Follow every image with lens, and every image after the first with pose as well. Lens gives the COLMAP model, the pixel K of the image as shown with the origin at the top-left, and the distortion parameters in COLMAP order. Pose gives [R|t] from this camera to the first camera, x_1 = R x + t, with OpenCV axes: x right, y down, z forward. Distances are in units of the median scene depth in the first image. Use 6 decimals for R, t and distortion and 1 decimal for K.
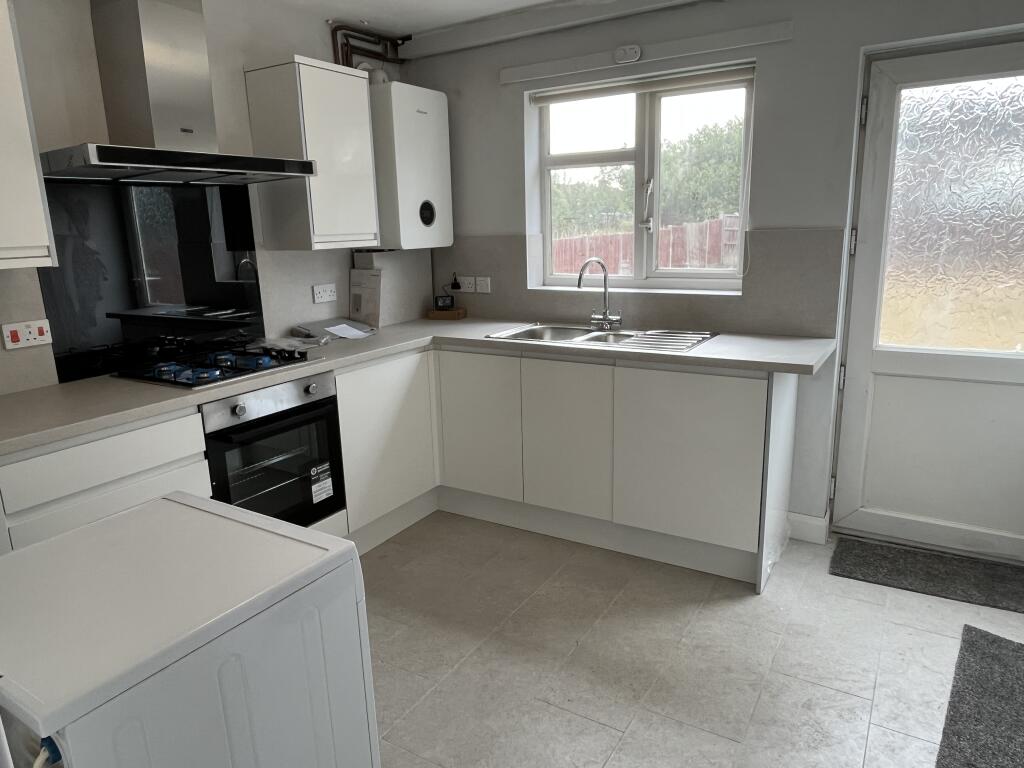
lens RADIAL K [[686.0, 0, 512.0], [0, 686.0, 384.0], [0, 0, 1]] dist [-0.001935, -0.000877]
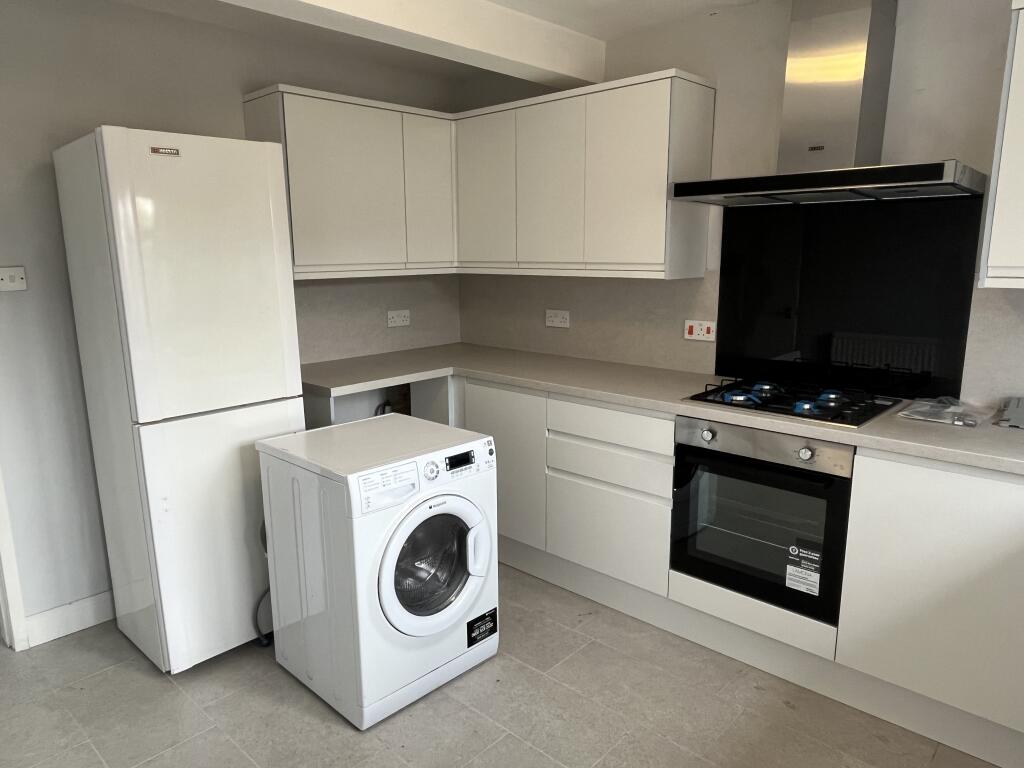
lens RADIAL K [[686.0, 0, 512.0], [0, 686.0, 384.0], [0, 0, 1]] dist [-0.001935, -0.000877]
pose [[-0.198006, 0.217517, -0.955761, 0.563441], [-0.212938, 0.942235, 0.258553, -0.217431], [0.956792, 0.254713, -0.140251, 0.804284]]
